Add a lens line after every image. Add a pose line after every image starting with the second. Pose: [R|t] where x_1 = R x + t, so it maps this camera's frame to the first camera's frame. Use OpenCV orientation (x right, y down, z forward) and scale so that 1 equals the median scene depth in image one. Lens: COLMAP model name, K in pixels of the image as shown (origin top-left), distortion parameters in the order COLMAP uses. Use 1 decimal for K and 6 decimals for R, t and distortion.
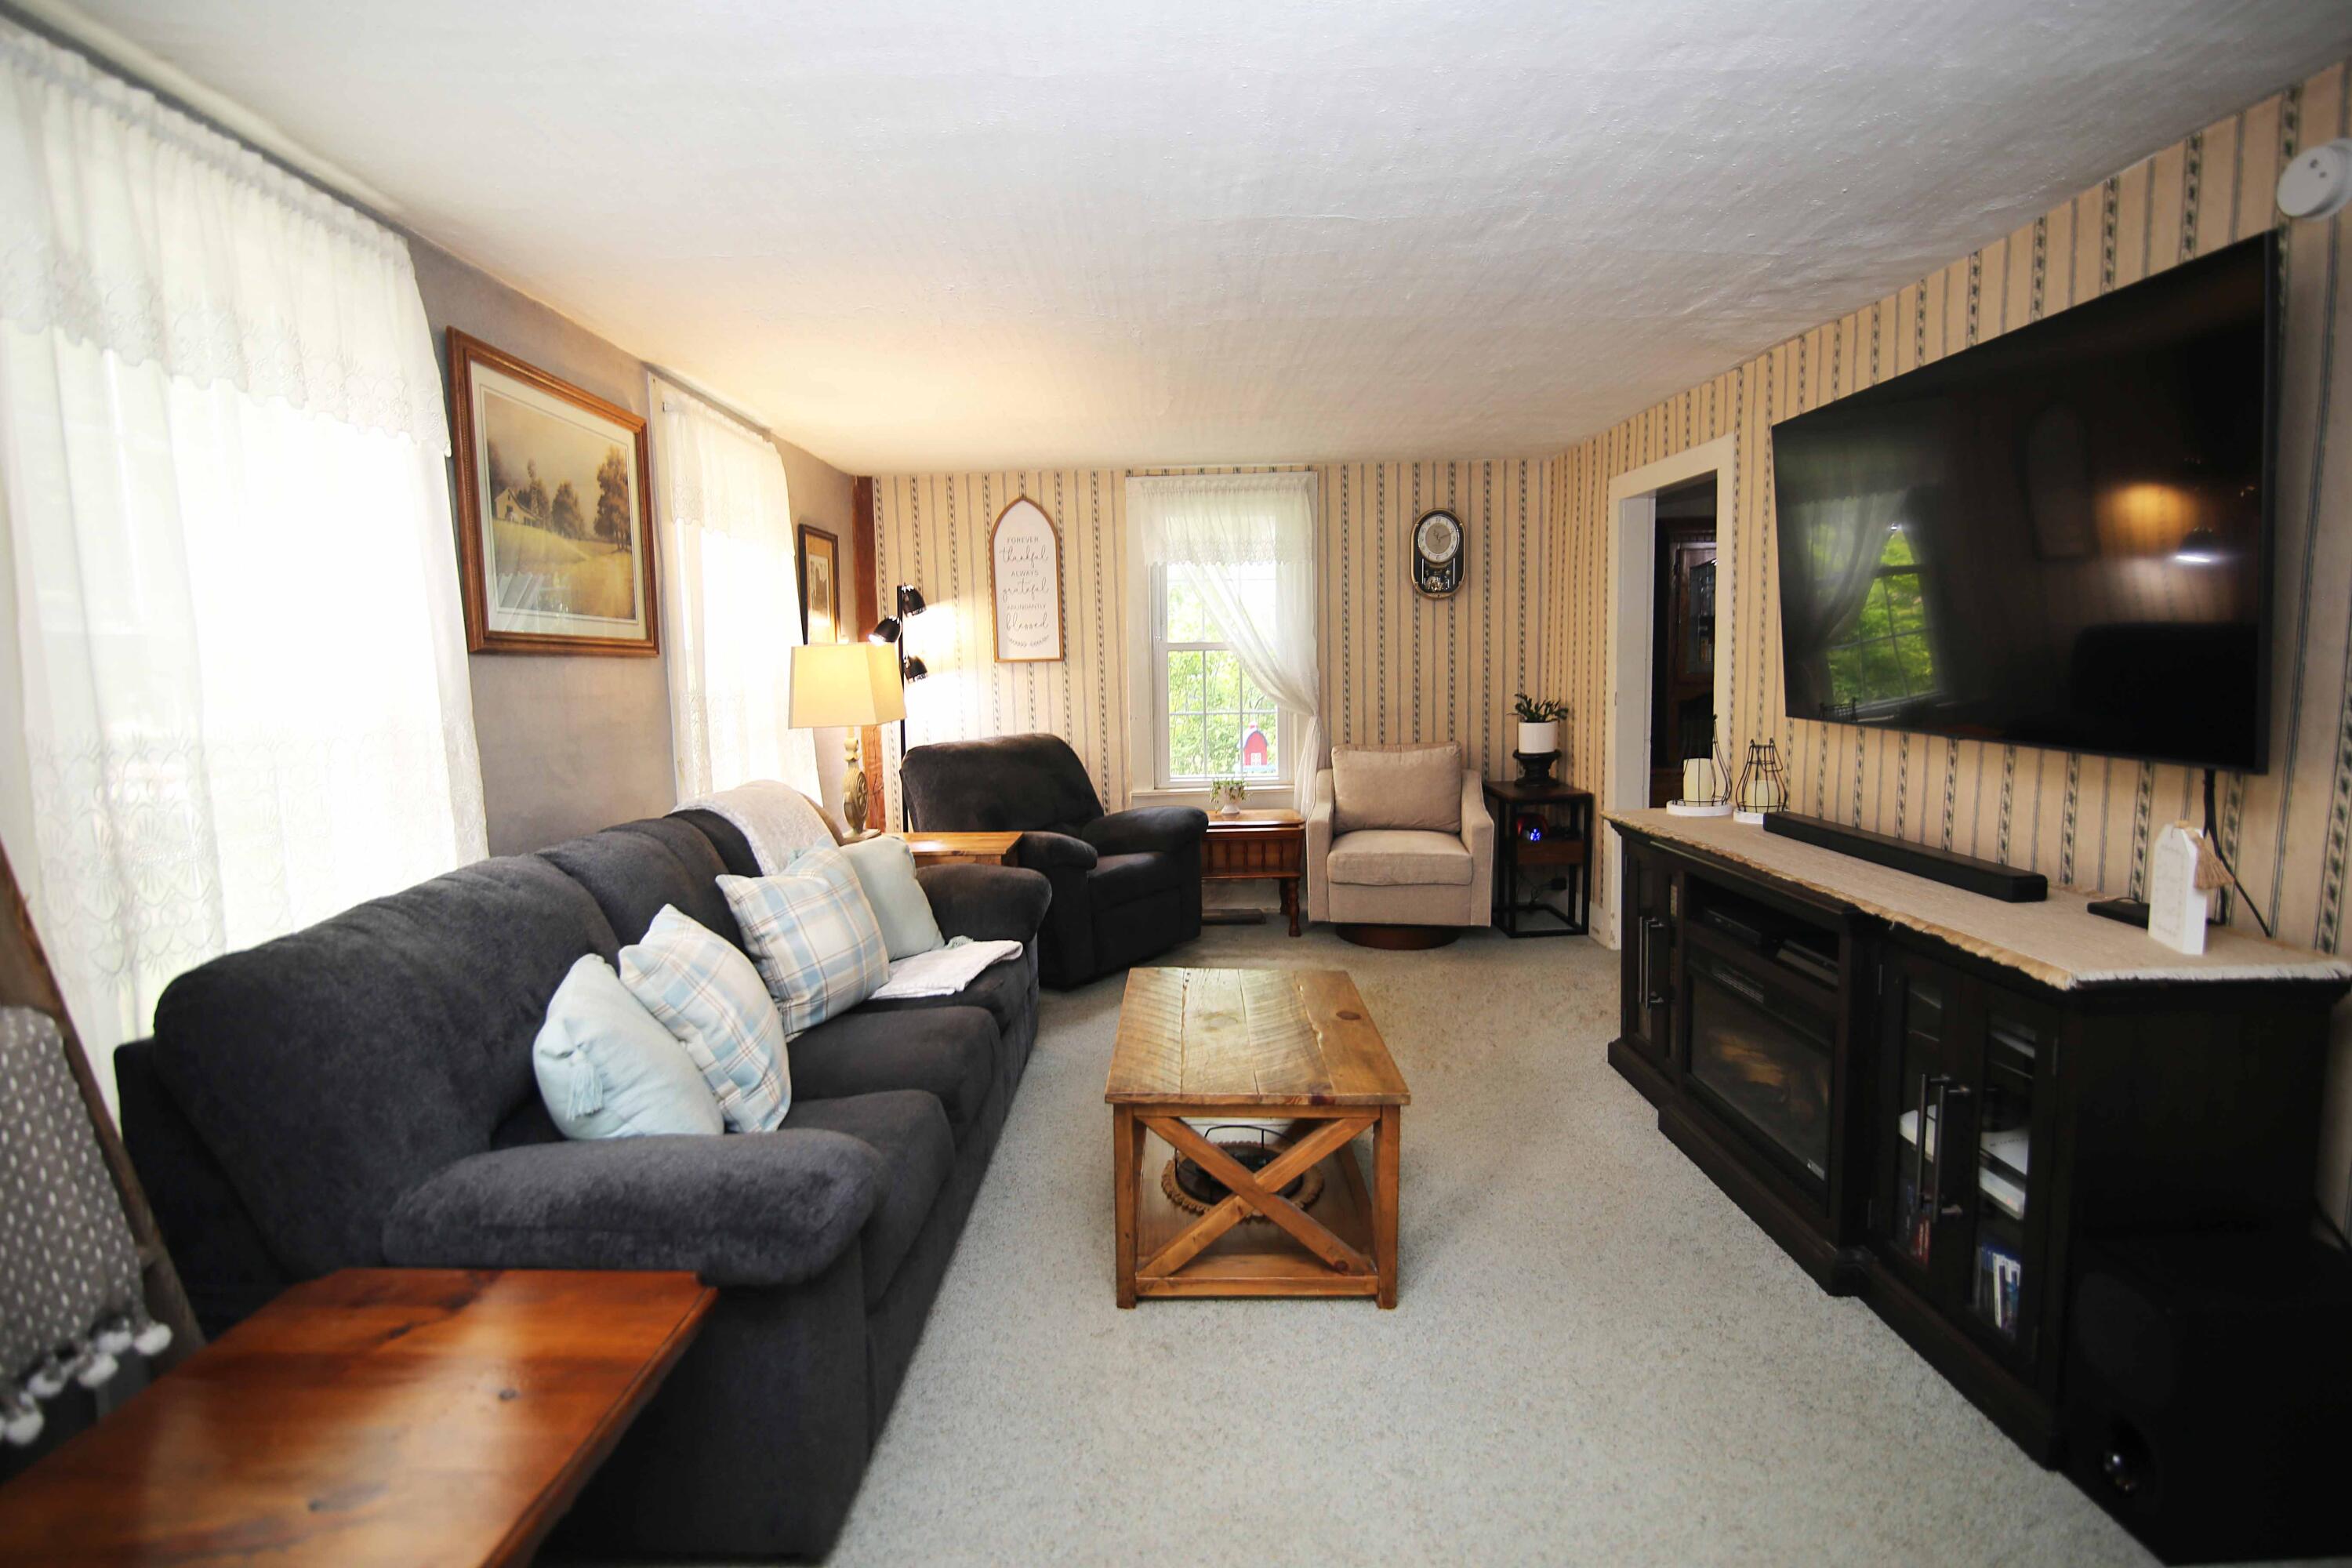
lens RADIAL K [[1078.8, 0, 1176.2], [0, 1078.8, 787.0], [0, 0, 1]] dist [-0.021632, 0.001412]
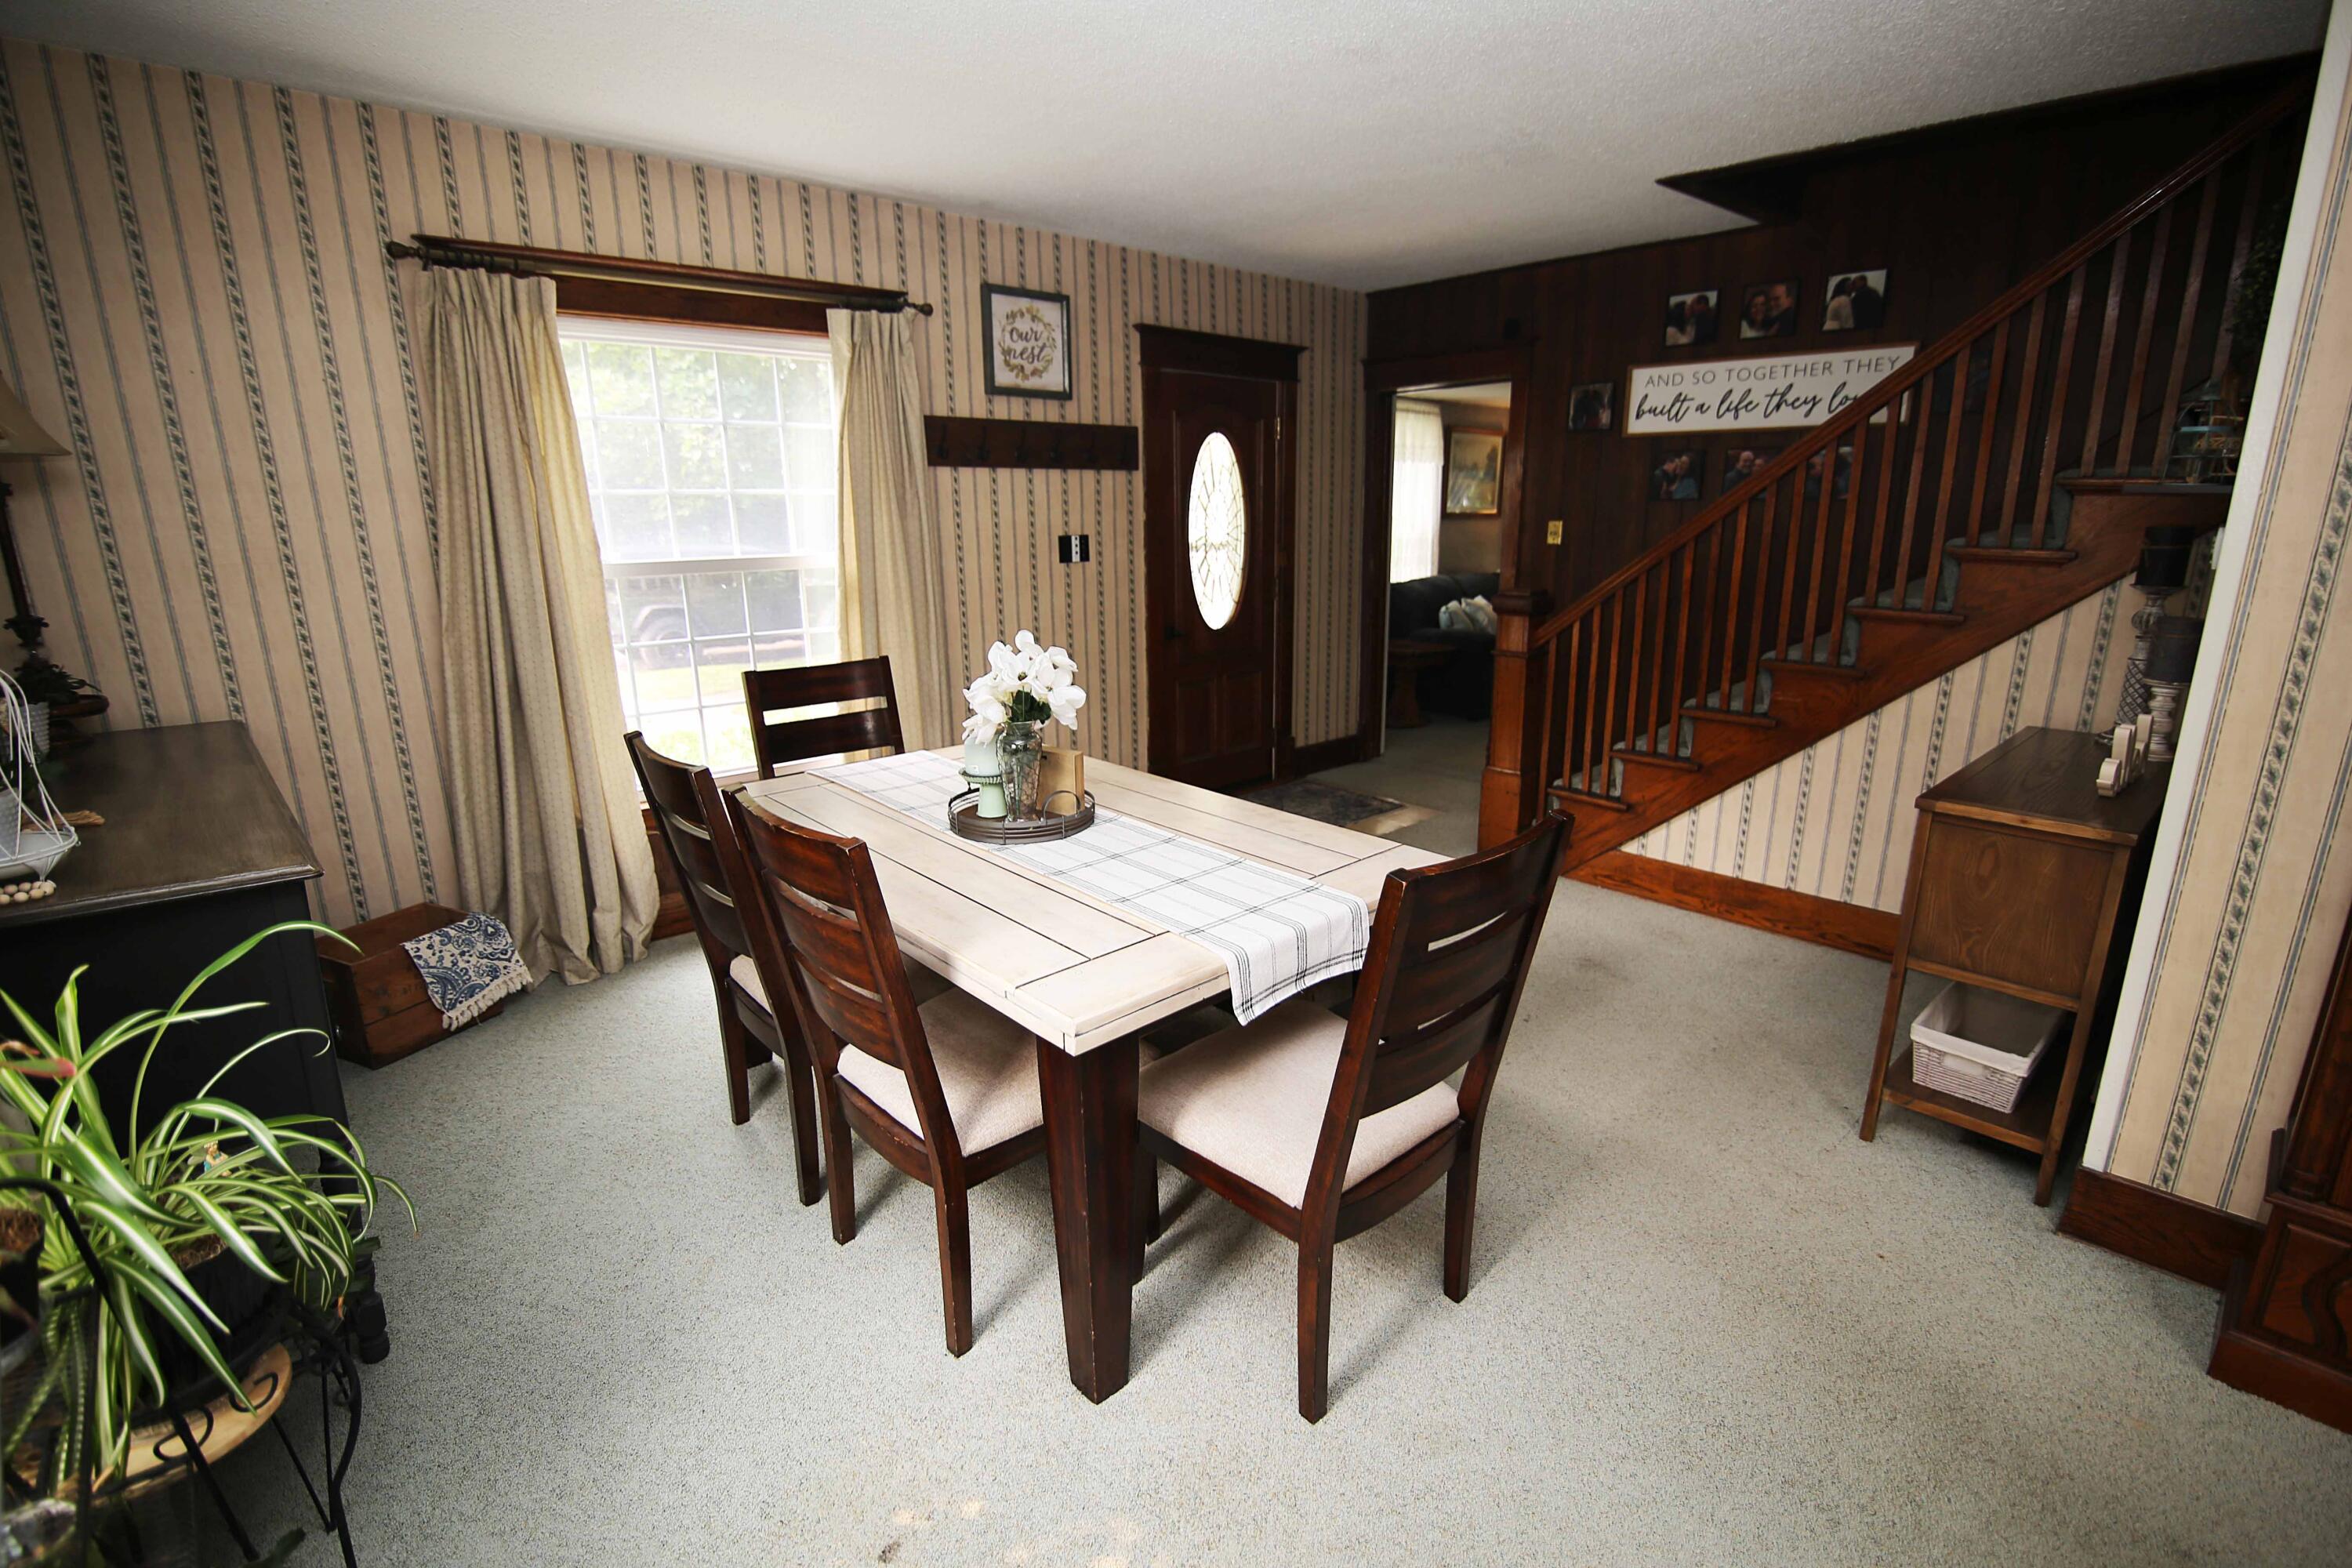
lens RADIAL K [[1073.5, 0, 1172.0], [0, 1073.5, 790.7], [0, 0, 1]] dist [-0.019086, 0.001017]
pose [[0.670713, 0.208543, -0.711796, 1.069821], [-0.101803, 0.976461, 0.190158, 0.117927], [0.734697, -0.055079, 0.676156, -1.553237]]
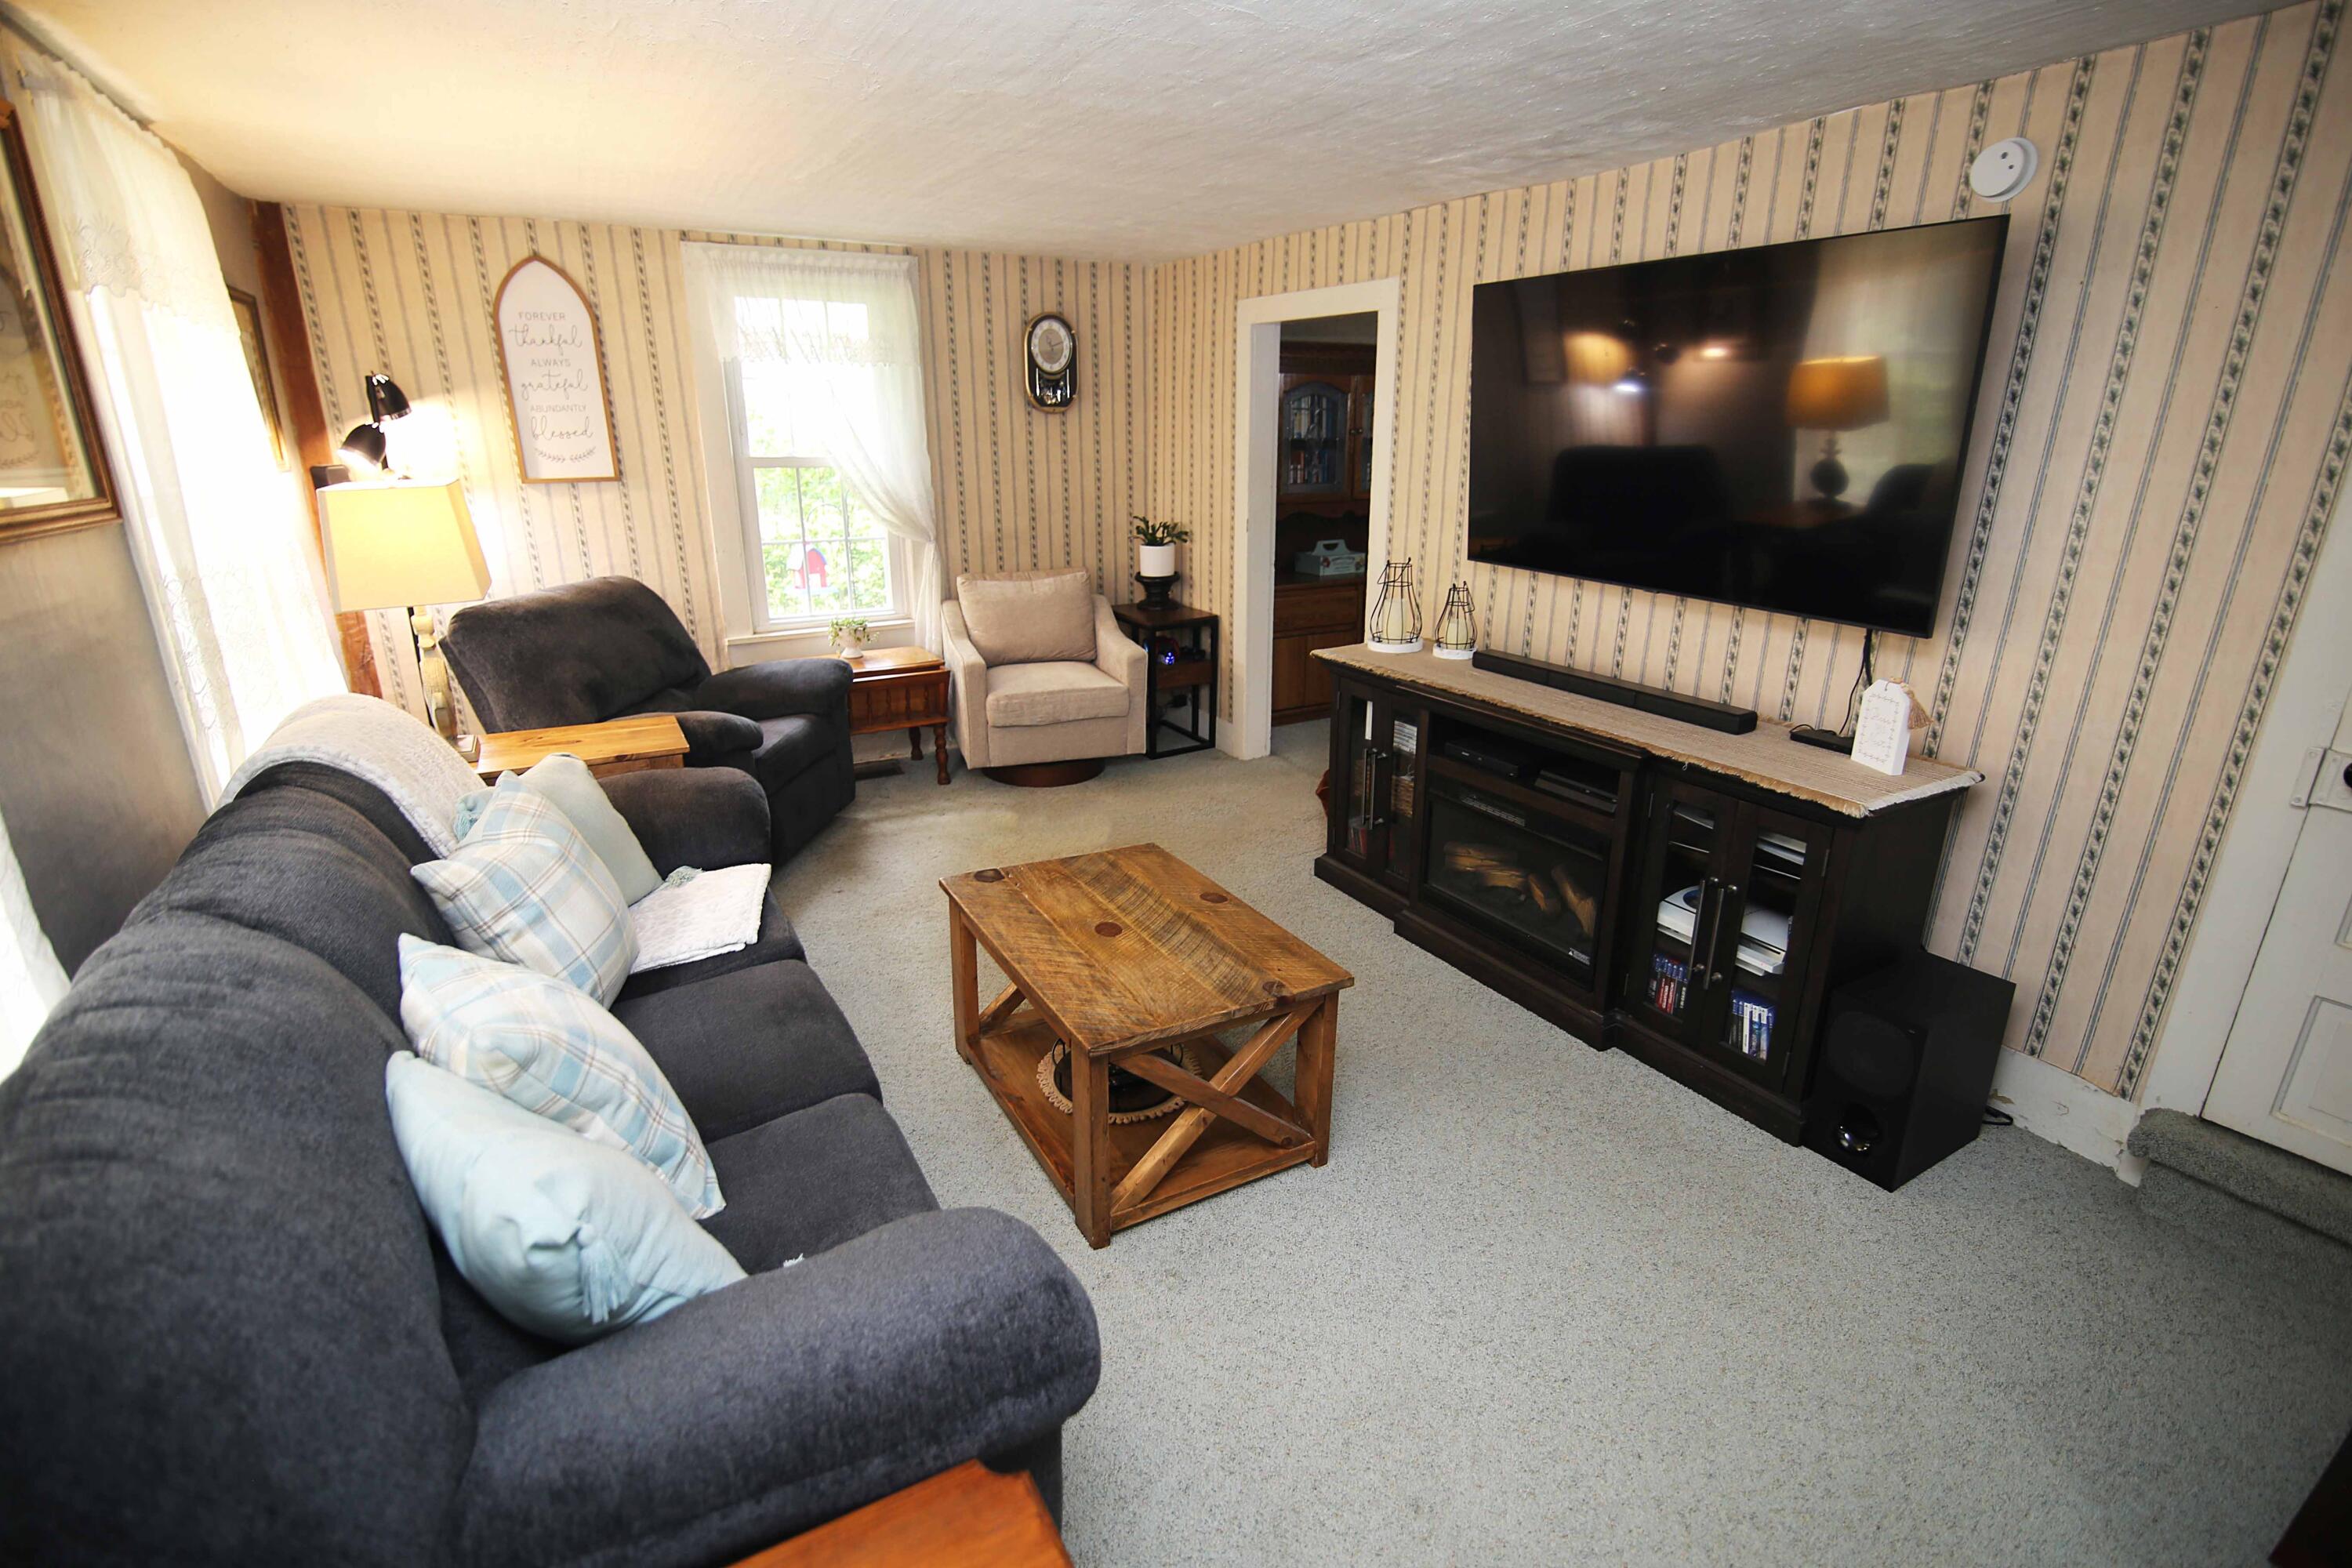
lens RADIAL K [[1078.8, 0, 1176.2], [0, 1078.8, 787.0], [0, 0, 1]] dist [-0.021632, 0.001412]
pose [[0.867110, -0.134015, 0.479750, -0.265952], [0.035819, 0.977410, 0.208292, -0.077009], [-0.496827, -0.163428, 0.852323, 0.144730]]
